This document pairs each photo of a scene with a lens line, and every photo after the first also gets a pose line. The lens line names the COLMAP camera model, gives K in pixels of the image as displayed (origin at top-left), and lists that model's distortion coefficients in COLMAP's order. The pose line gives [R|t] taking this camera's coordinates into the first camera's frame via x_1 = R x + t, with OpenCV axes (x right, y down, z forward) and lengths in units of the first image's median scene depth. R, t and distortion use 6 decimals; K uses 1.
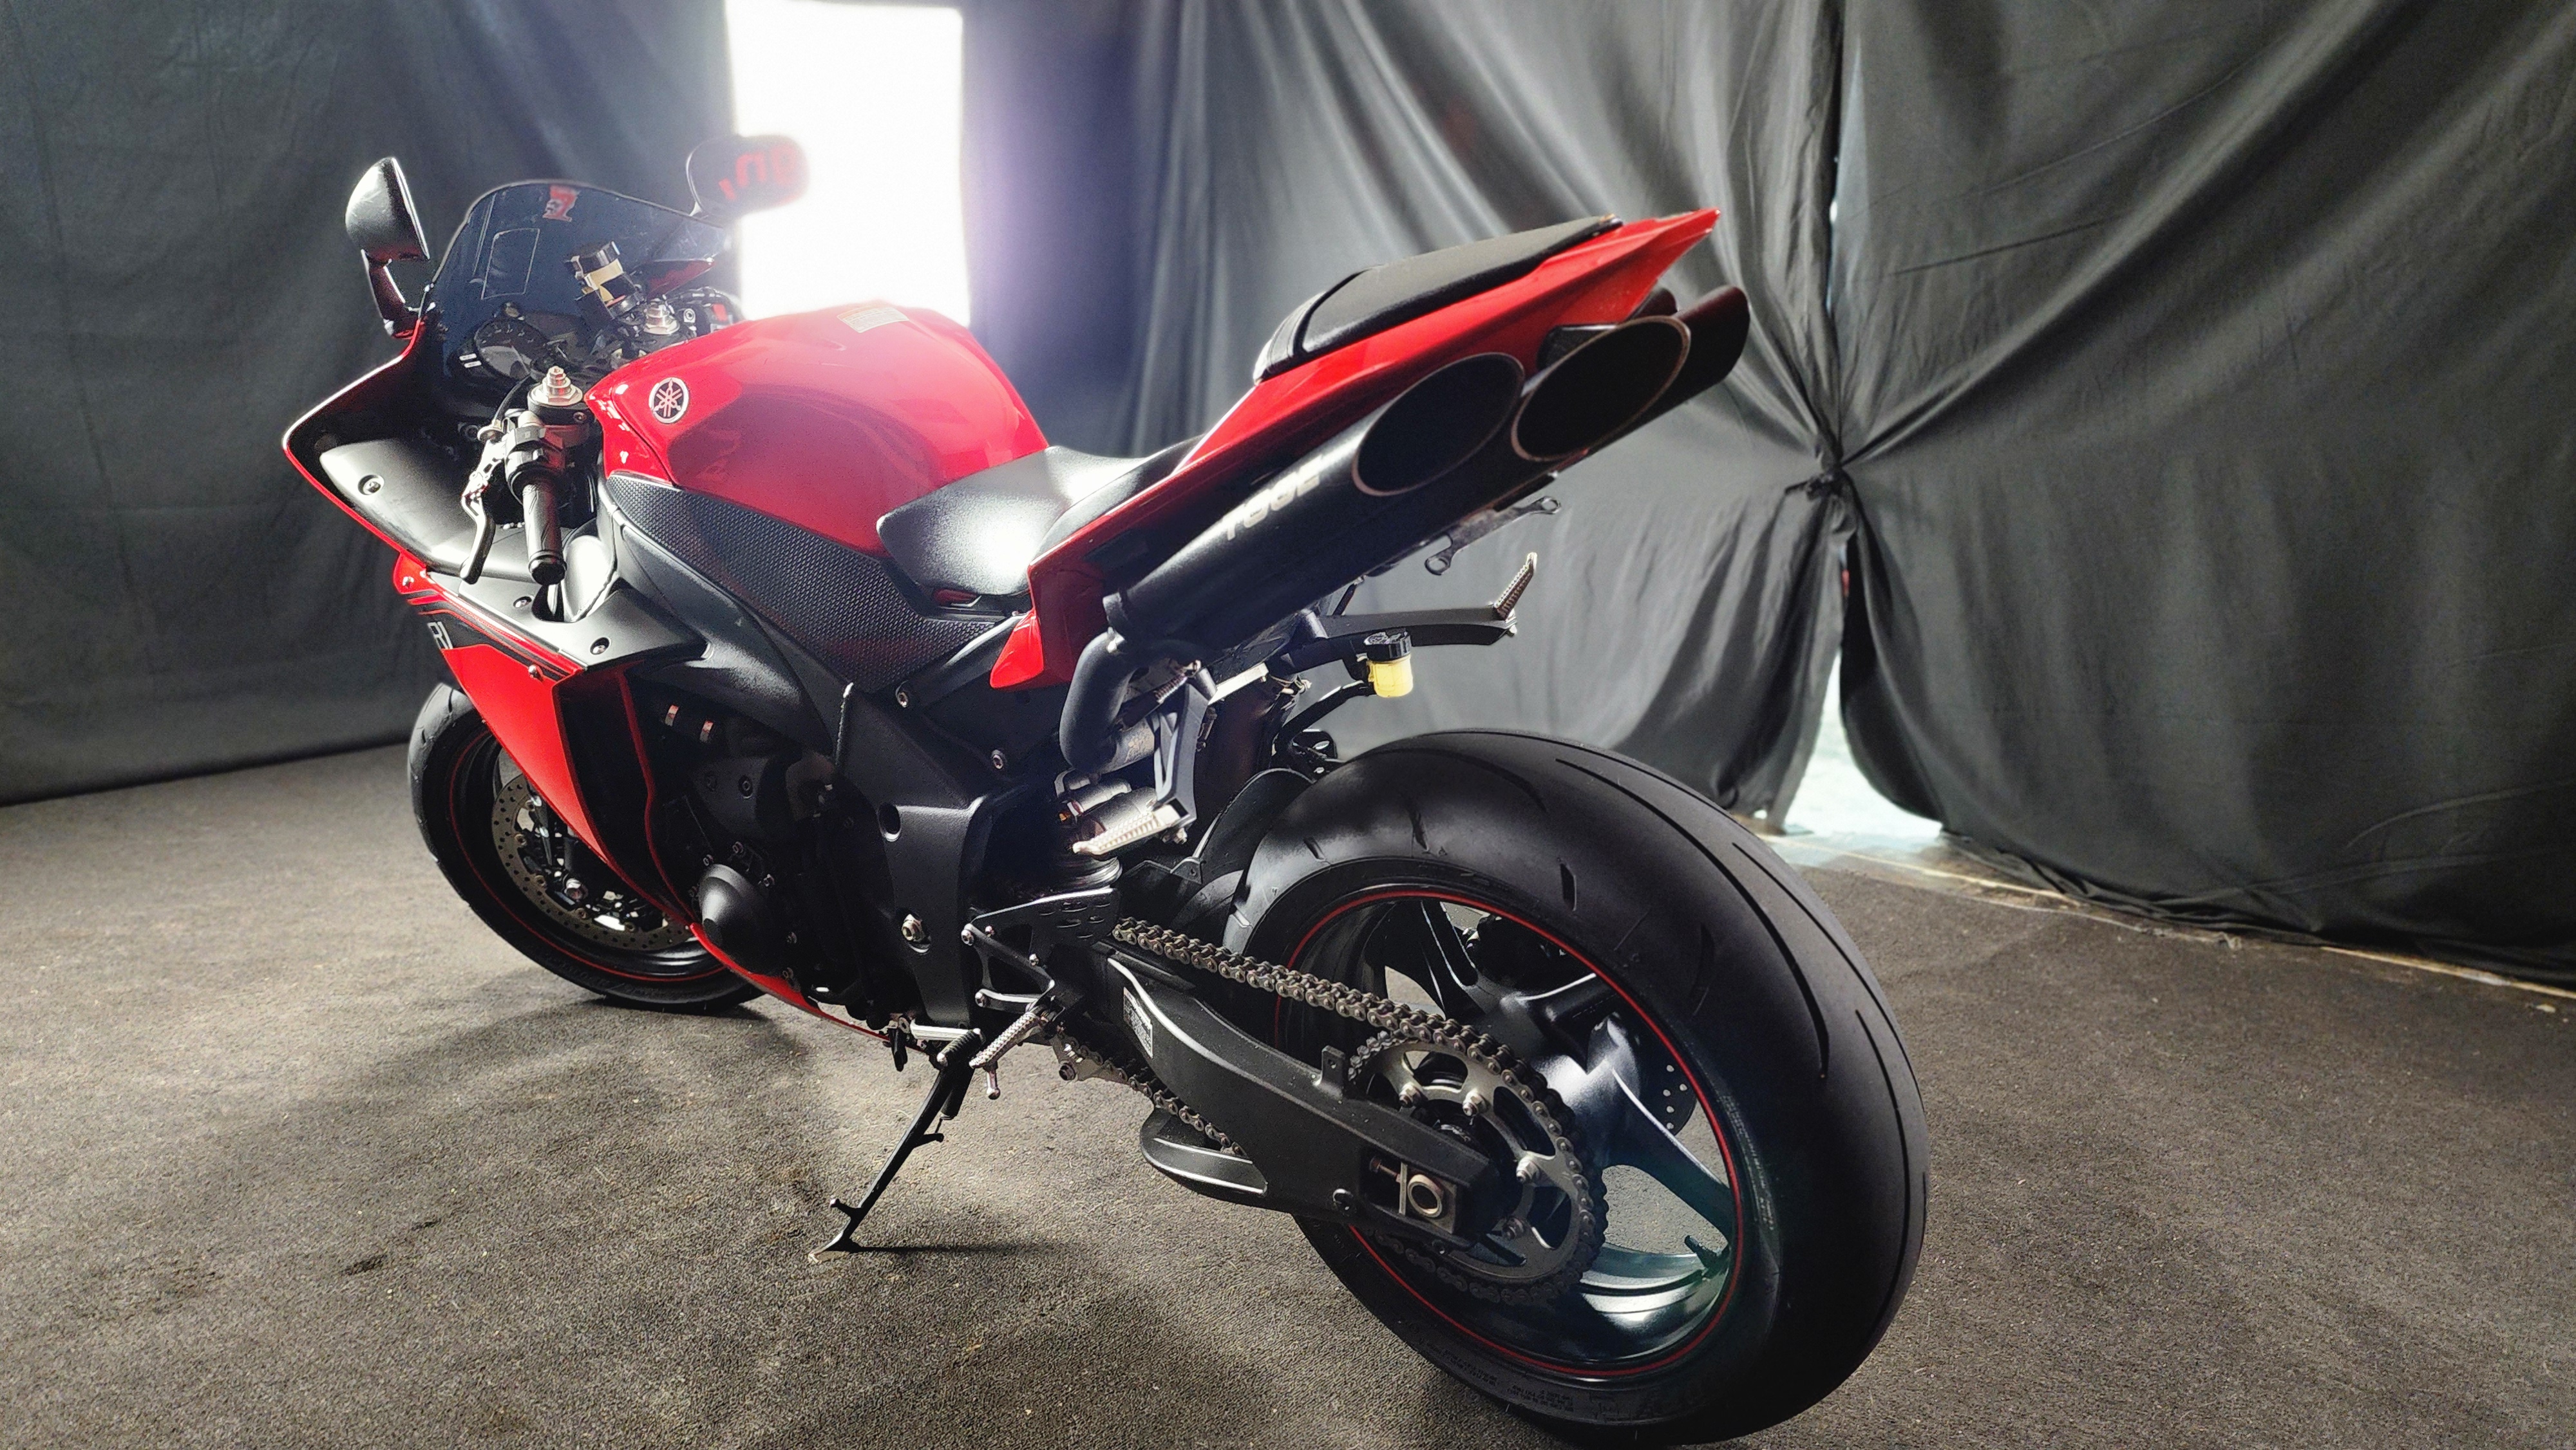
lens RADIAL K [[1755.5, 0, 1288.0], [0, 1755.5, 725.0], [0, 0, 1]] dist [0.020510, -0.000896]
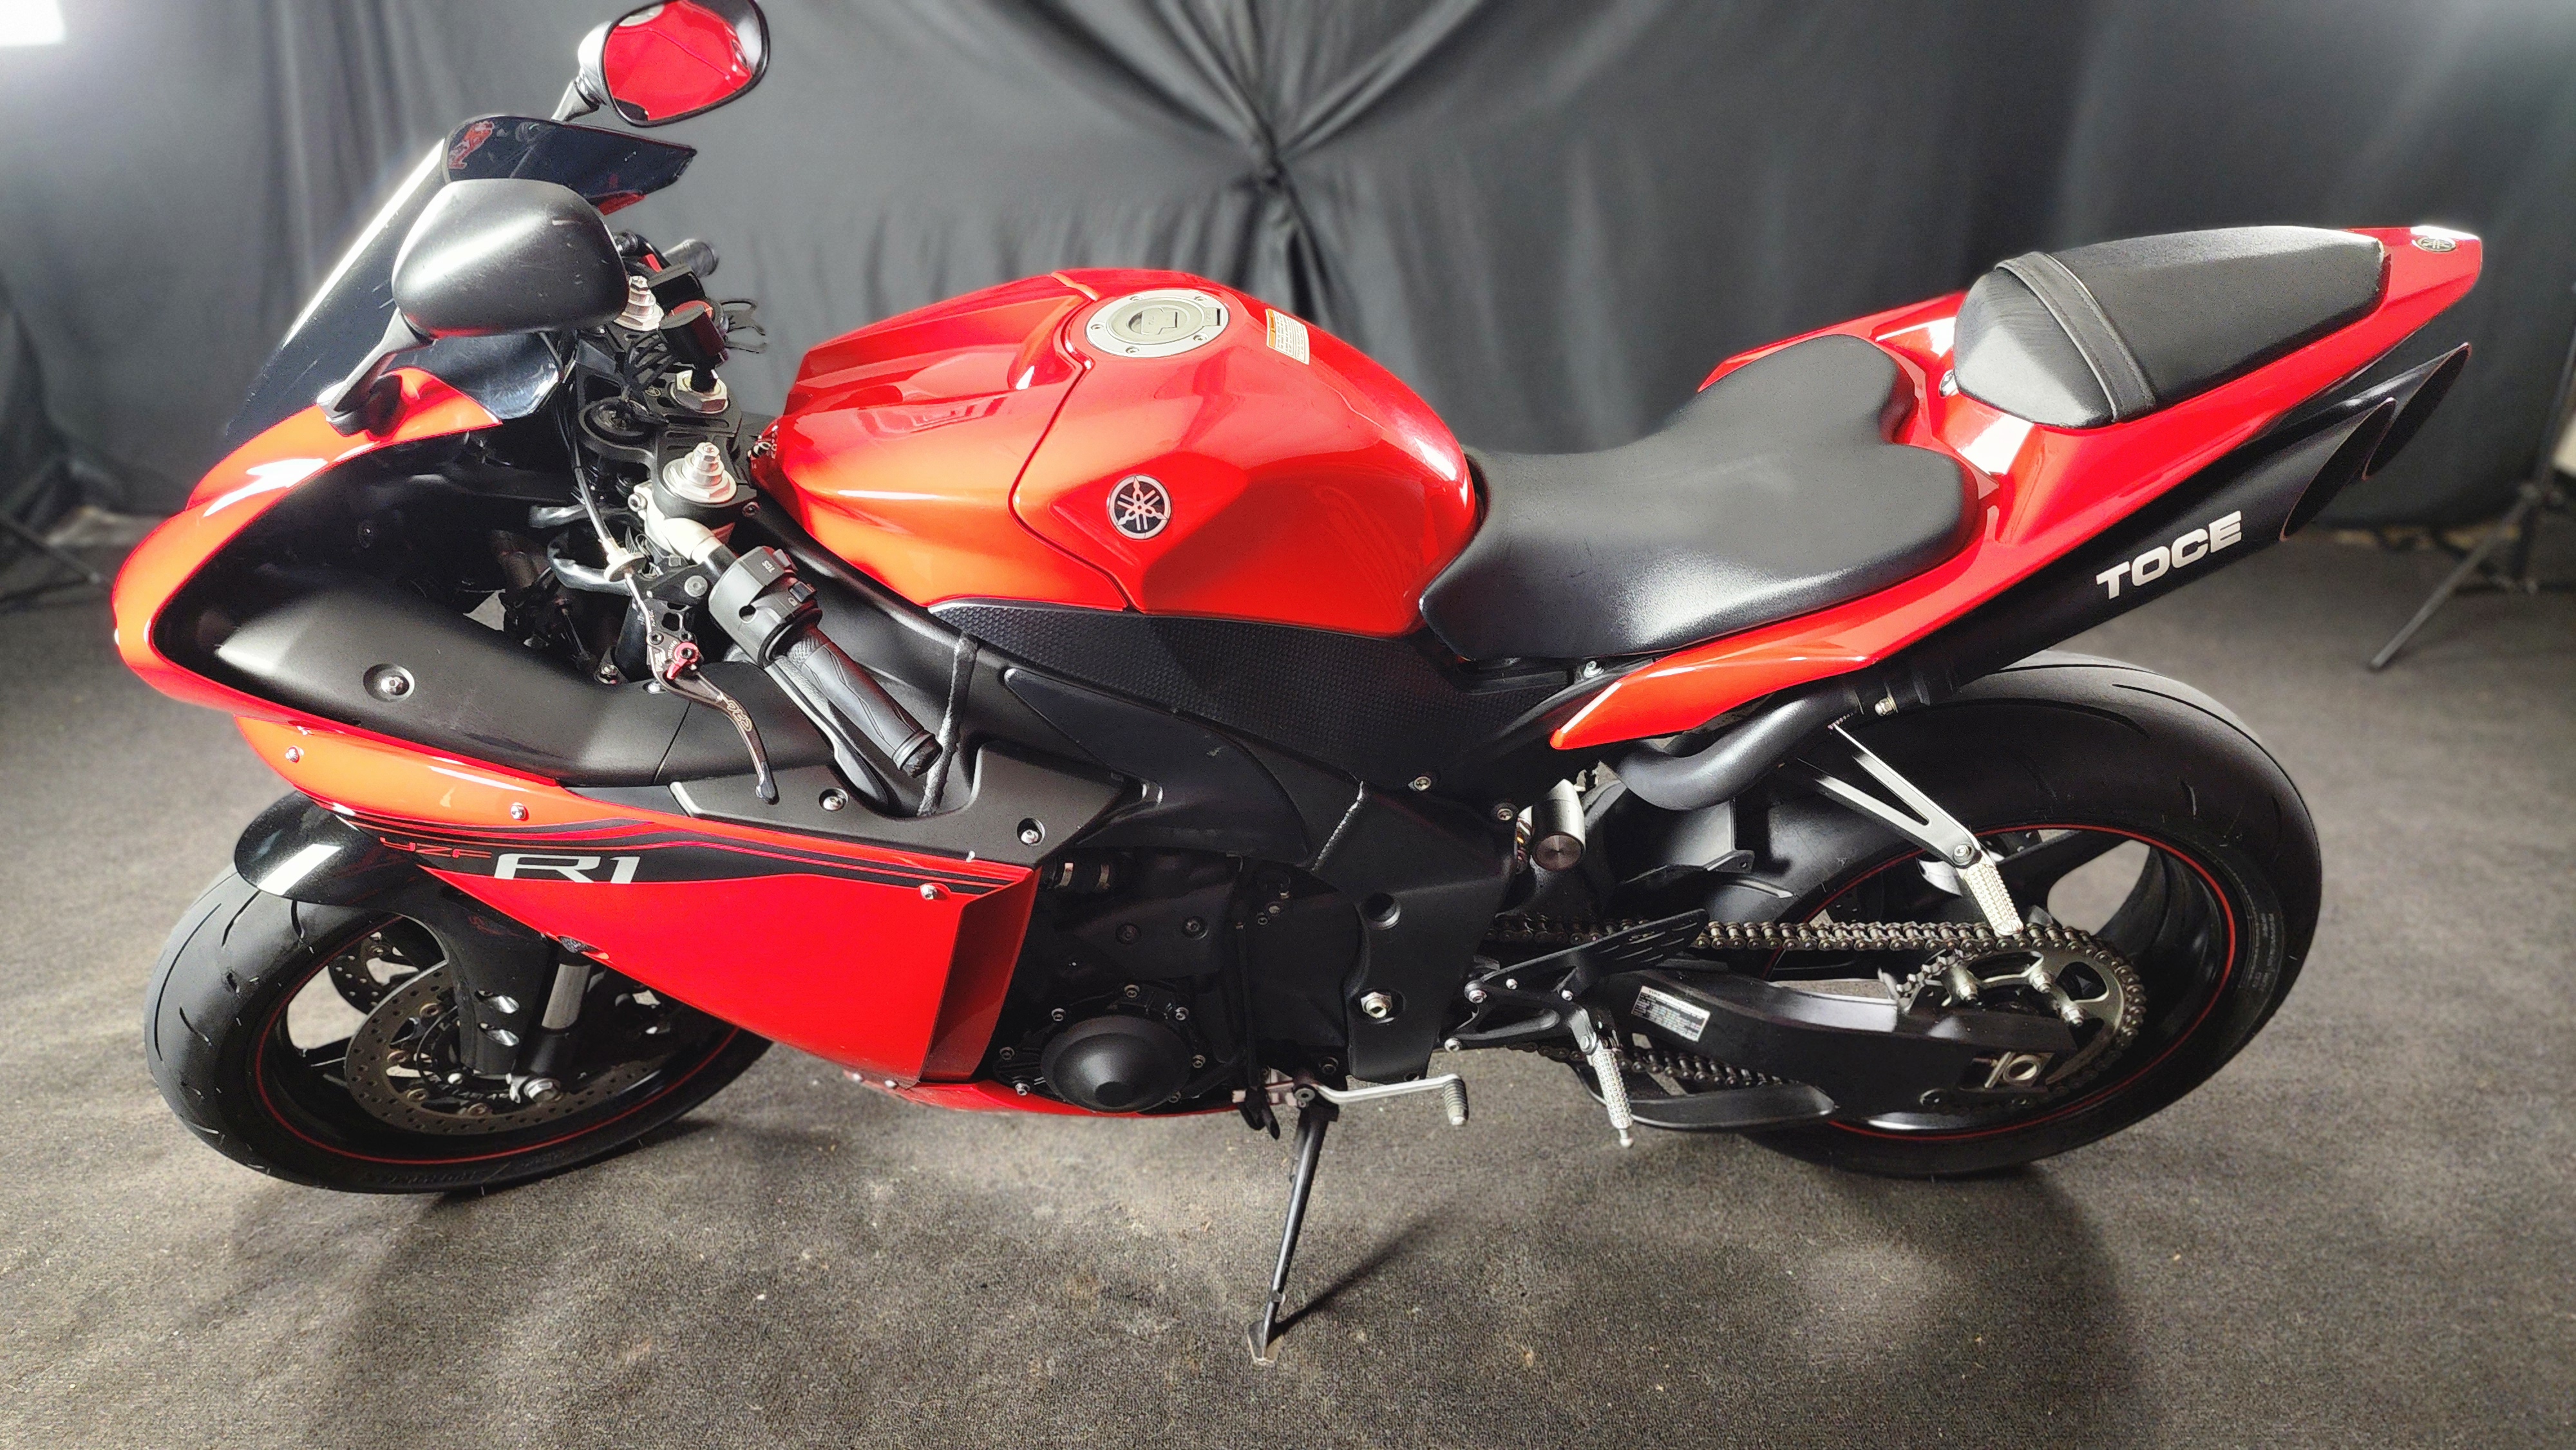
lens RADIAL K [[1755.5, 0, 1288.0], [0, 1755.5, 725.0], [0, 0, 1]] dist [0.020510, -0.000896]
pose [[0.755620, -0.302901, 0.580767, -0.493224], [0.138994, 0.940608, 0.309737, -0.206435], [-0.640093, -0.153320, 0.752844, 0.253865]]
